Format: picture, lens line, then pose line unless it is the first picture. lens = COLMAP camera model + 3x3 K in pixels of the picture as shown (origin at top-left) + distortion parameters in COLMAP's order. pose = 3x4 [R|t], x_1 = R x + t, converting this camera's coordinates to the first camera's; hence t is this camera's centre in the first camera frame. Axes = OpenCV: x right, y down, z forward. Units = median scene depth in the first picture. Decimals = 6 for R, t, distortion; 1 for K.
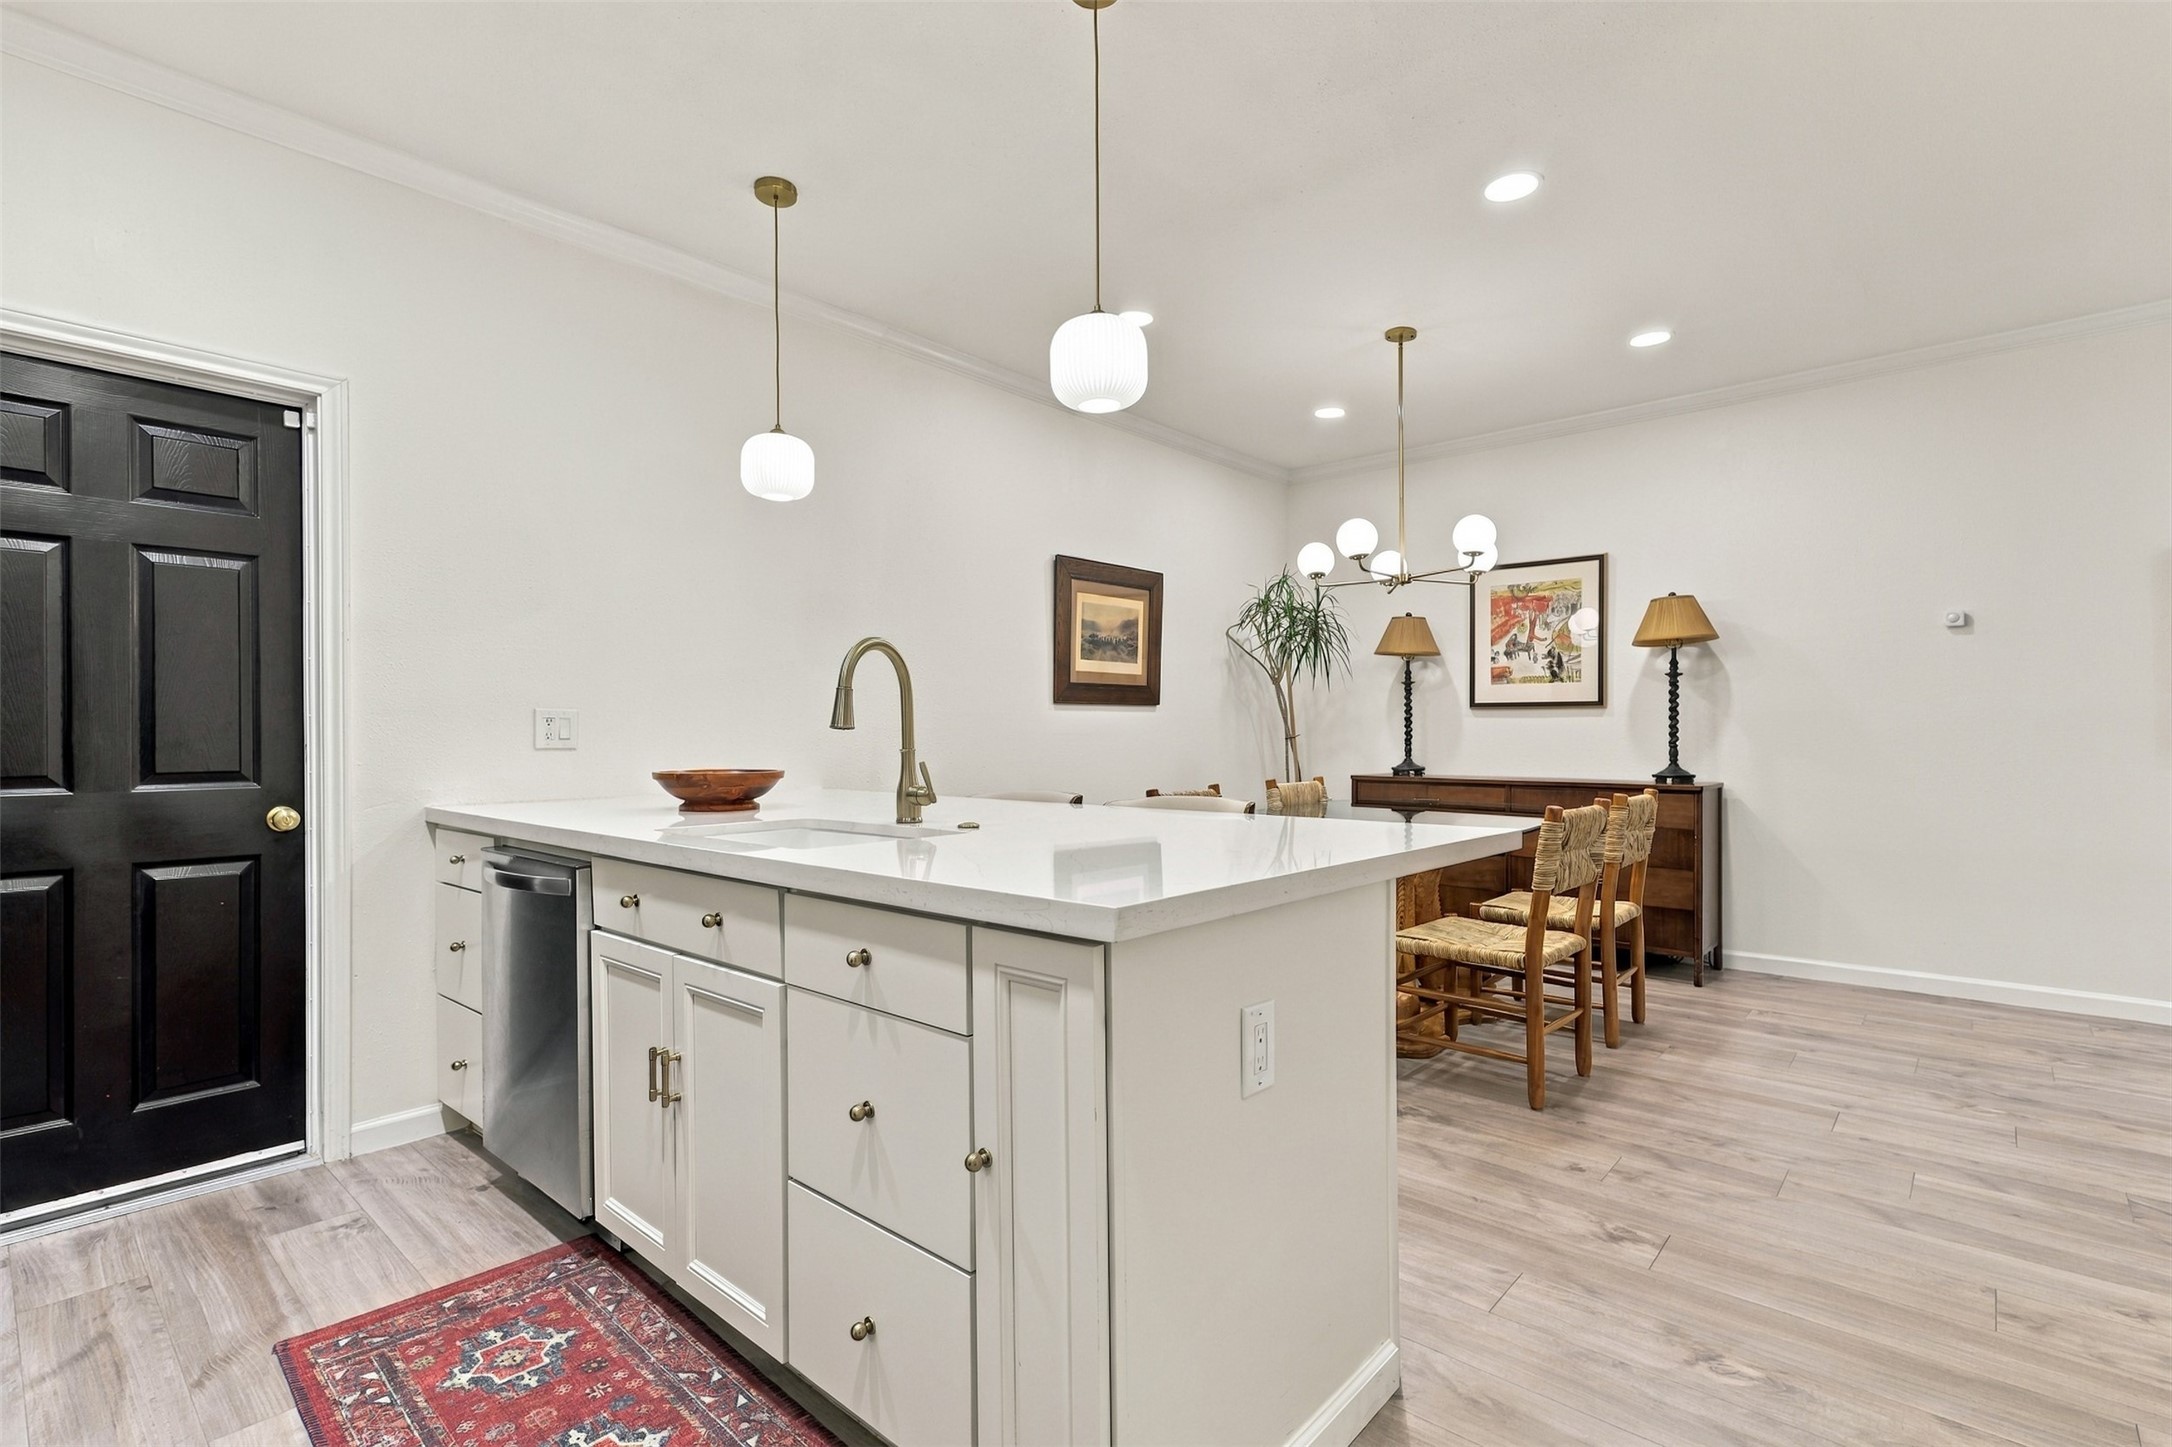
lens RADIAL K [[1007.1, 0, 1081.8], [0, 1007.1, 733.0], [0, 0, 1]] dist [0.002920, 0.000945]
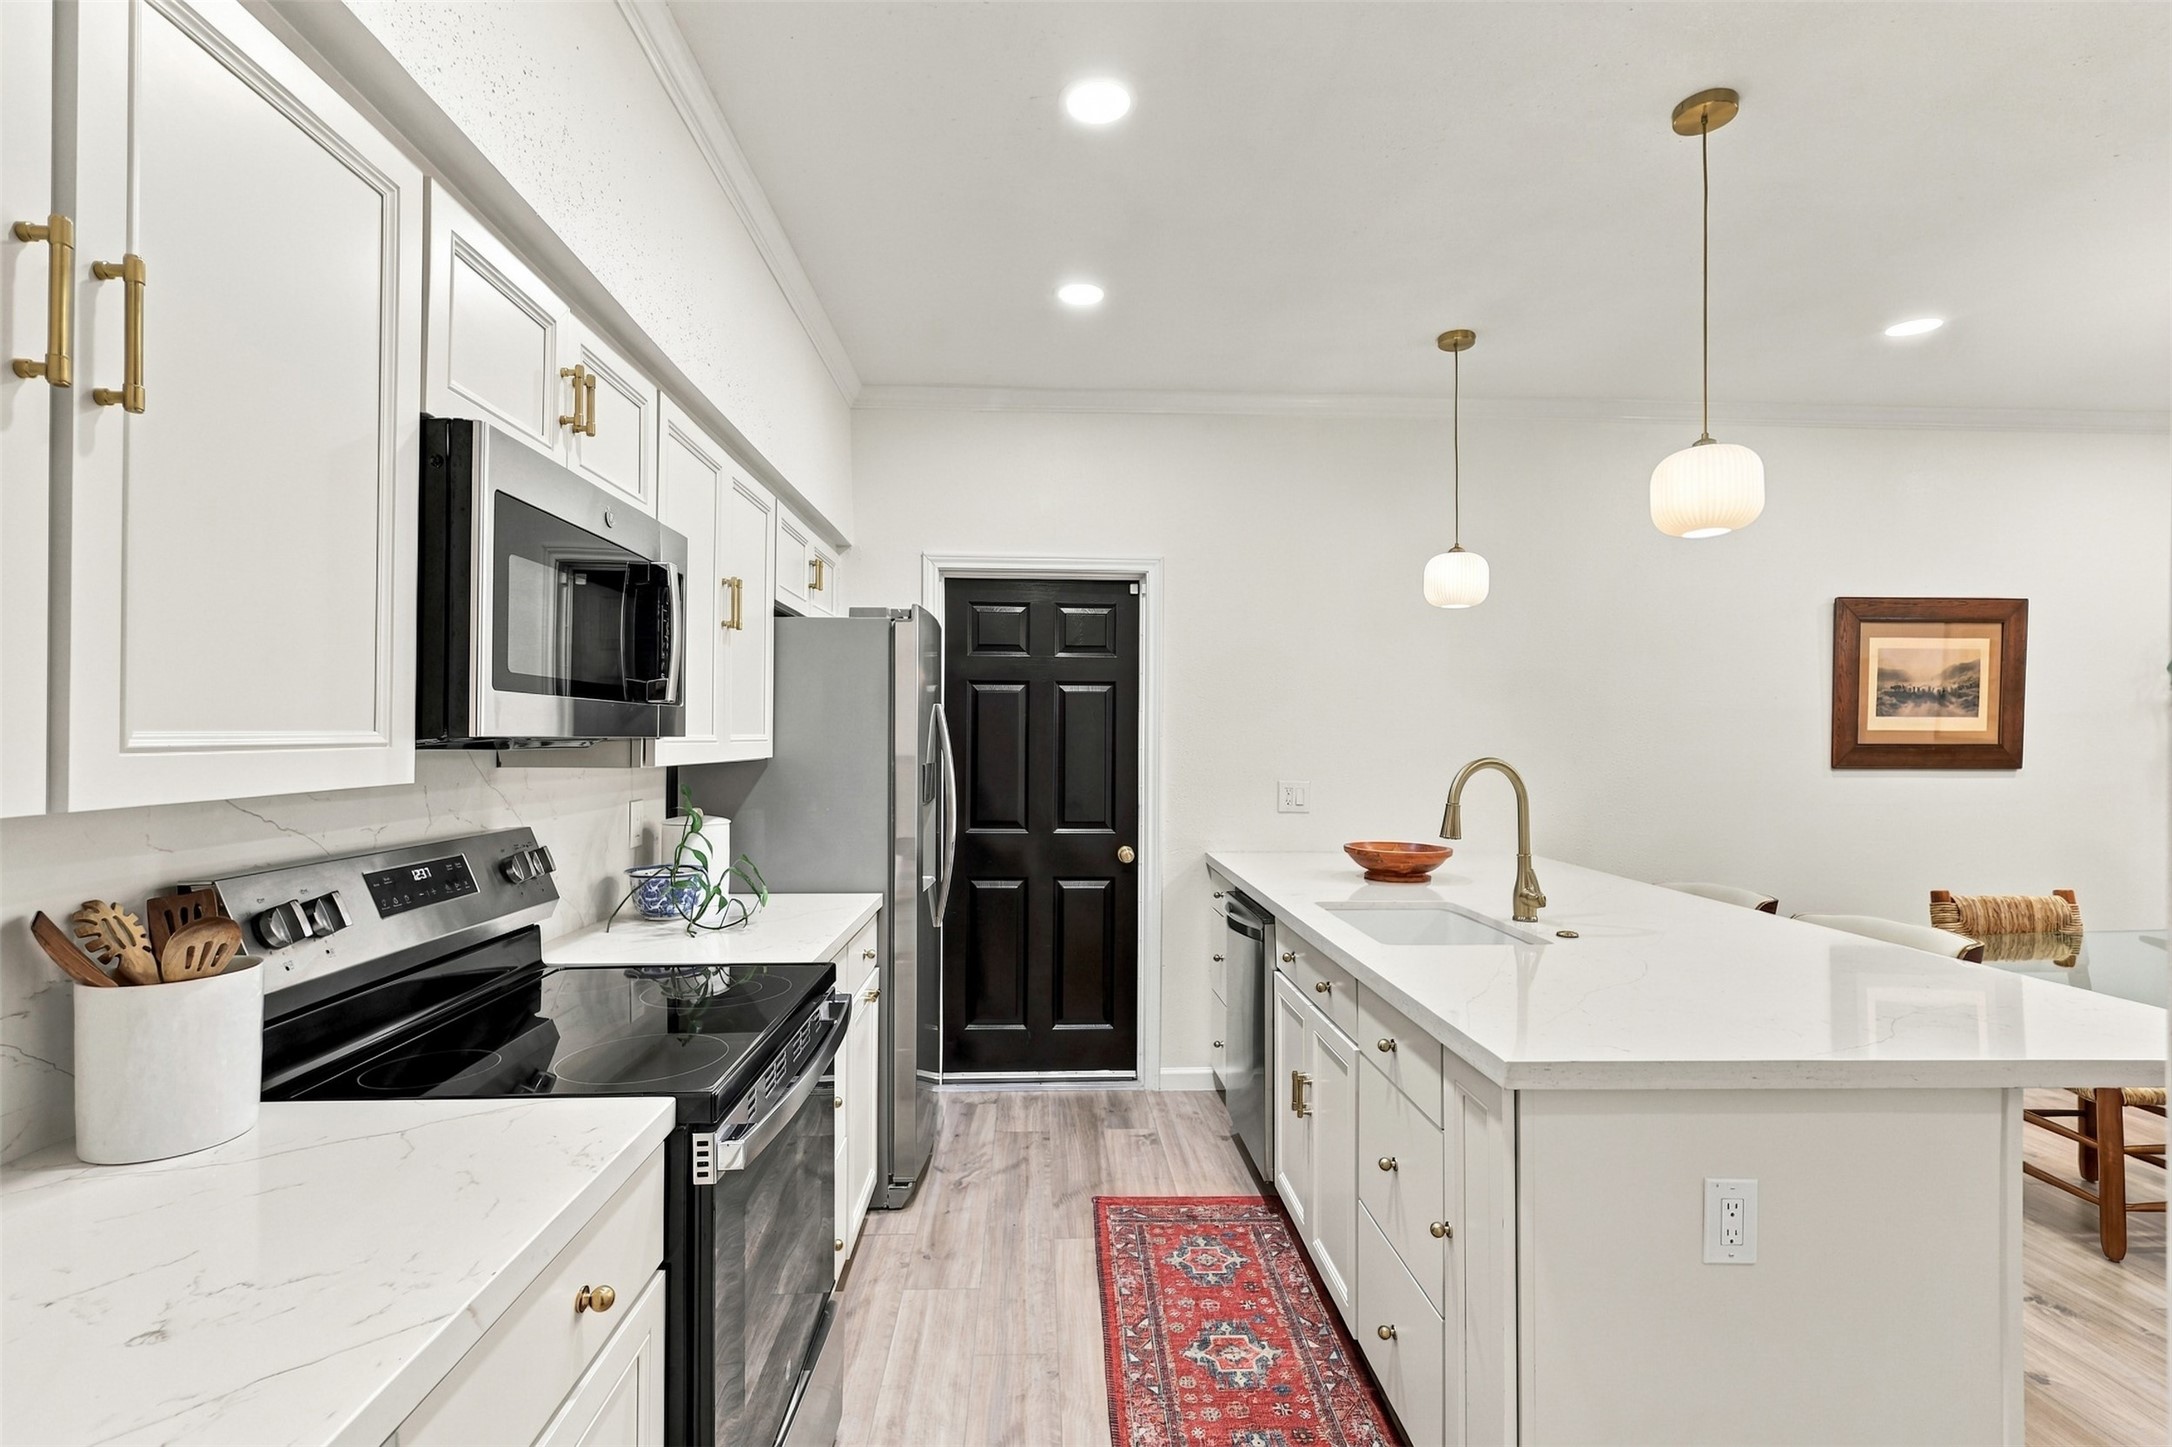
lens RADIAL K [[1007.1, 0, 1088.7], [0, 1007.1, 725.8], [0, 0, 1]] dist [0.002920, 0.000945]
pose [[0.709107, 0.003038, -0.705094, 0.256338], [-0.010091, 0.999932, -0.005841, -0.108887], [0.705028, 0.011257, 0.709090, -0.123894]]
